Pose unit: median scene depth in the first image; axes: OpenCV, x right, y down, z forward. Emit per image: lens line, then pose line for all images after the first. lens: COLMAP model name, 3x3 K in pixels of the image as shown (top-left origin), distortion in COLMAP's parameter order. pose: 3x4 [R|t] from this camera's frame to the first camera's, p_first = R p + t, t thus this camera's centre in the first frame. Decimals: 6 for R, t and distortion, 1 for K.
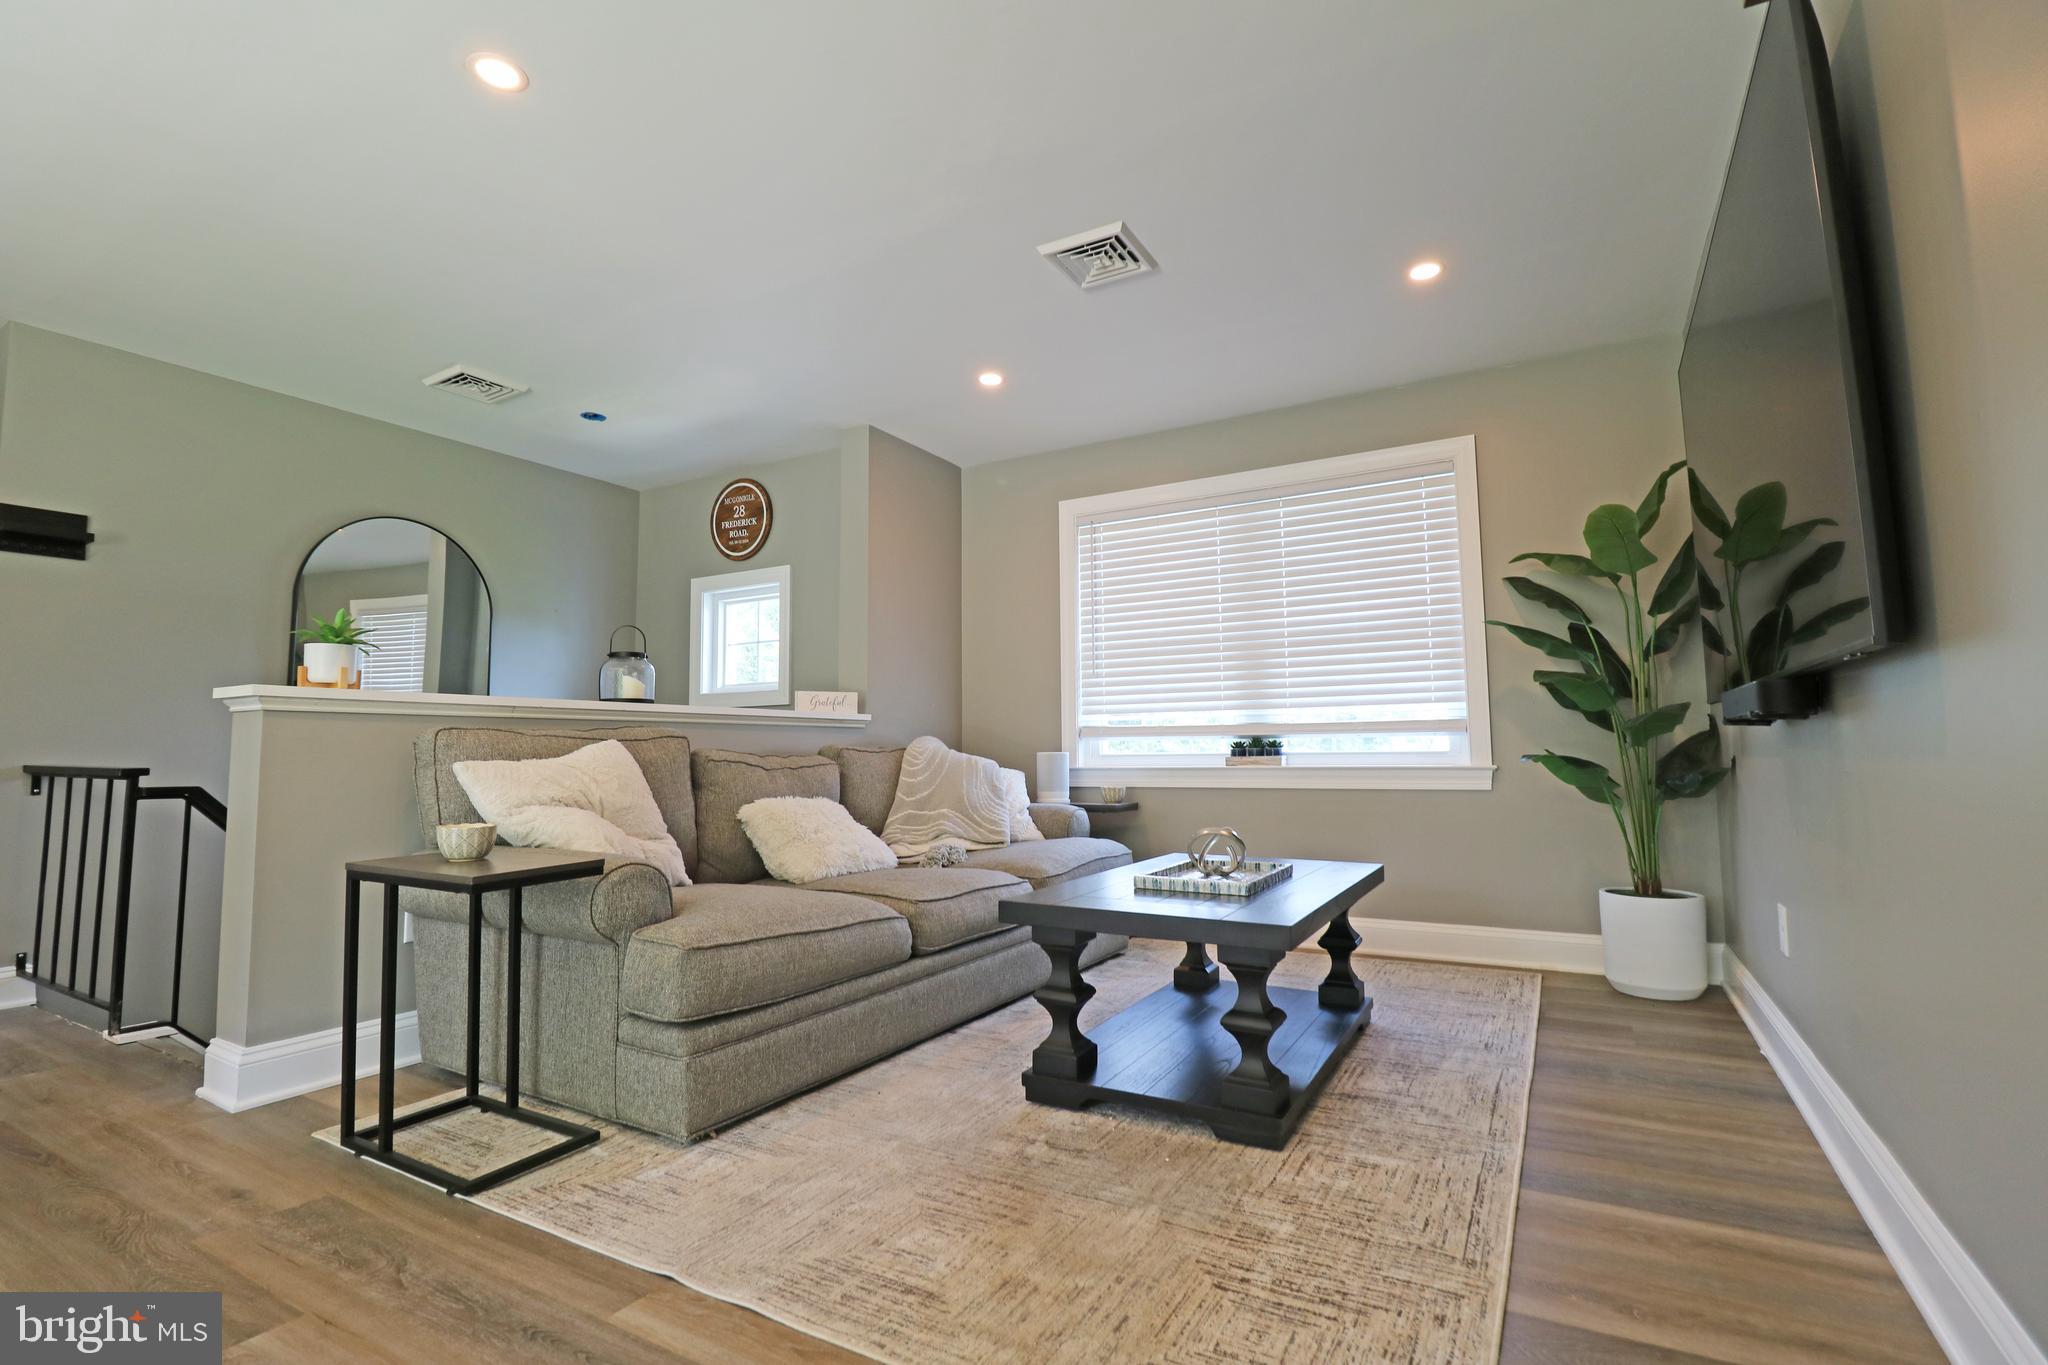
lens RADIAL K [[950.2, 0, 1028.2], [0, 950.2, 673.8], [0, 0, 1]] dist [0.000923, -0.013168]
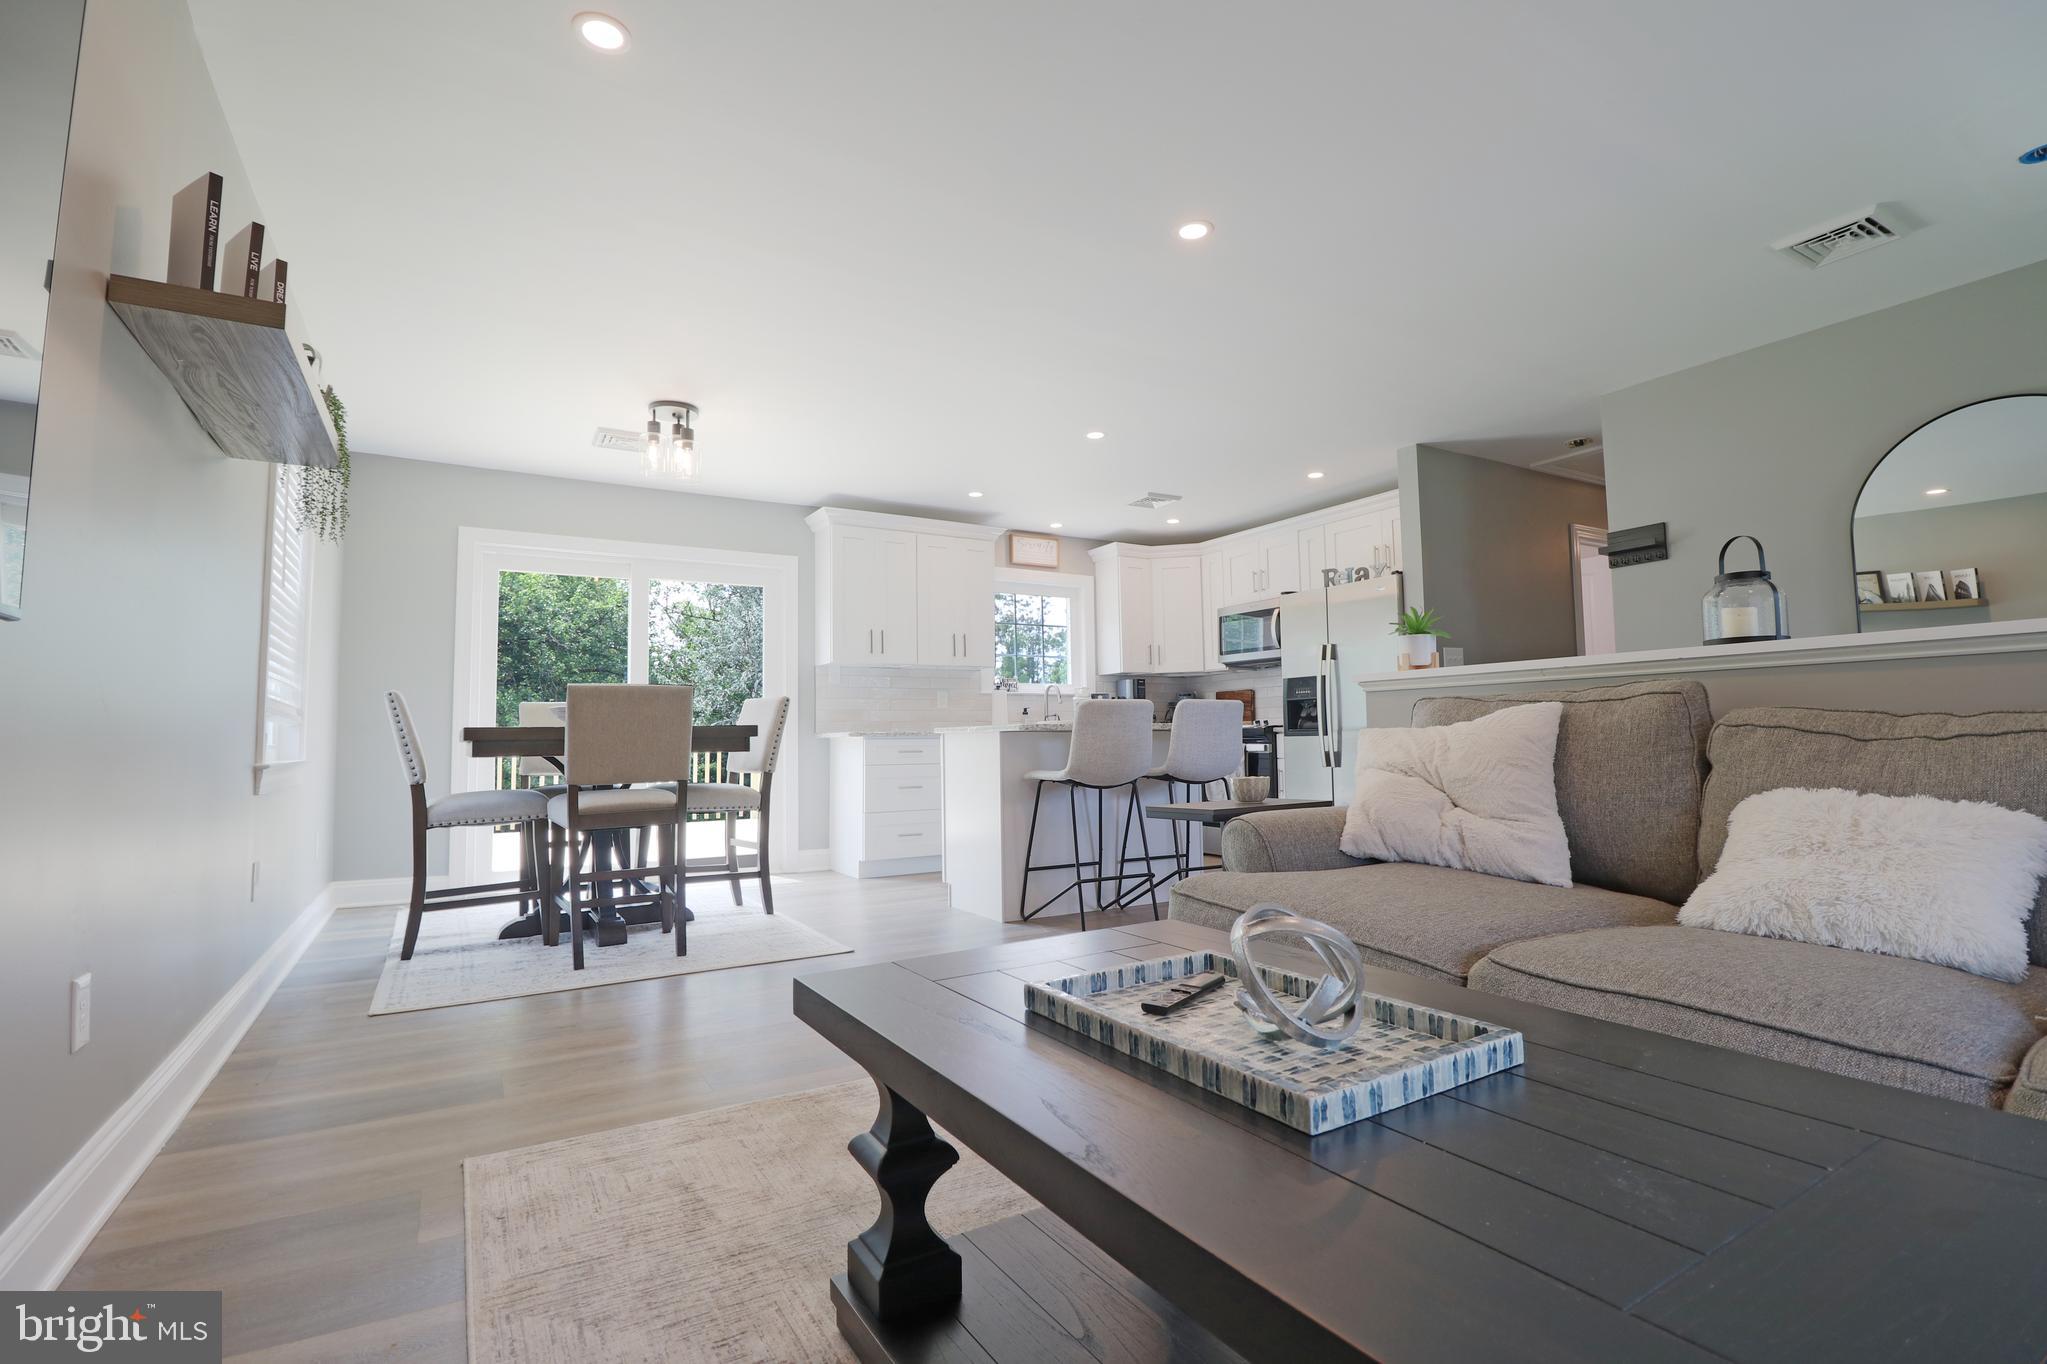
lens RADIAL K [[949.7, 0, 1022.1], [0, 949.7, 671.6], [0, 0, 1]] dist [0.000923, -0.013168]
pose [[-0.494570, -0.047215, -0.867854, 0.483105], [0.090134, 0.990353, -0.105244, 0.080790], [0.864452, -0.130273, -0.485543, 0.909686]]
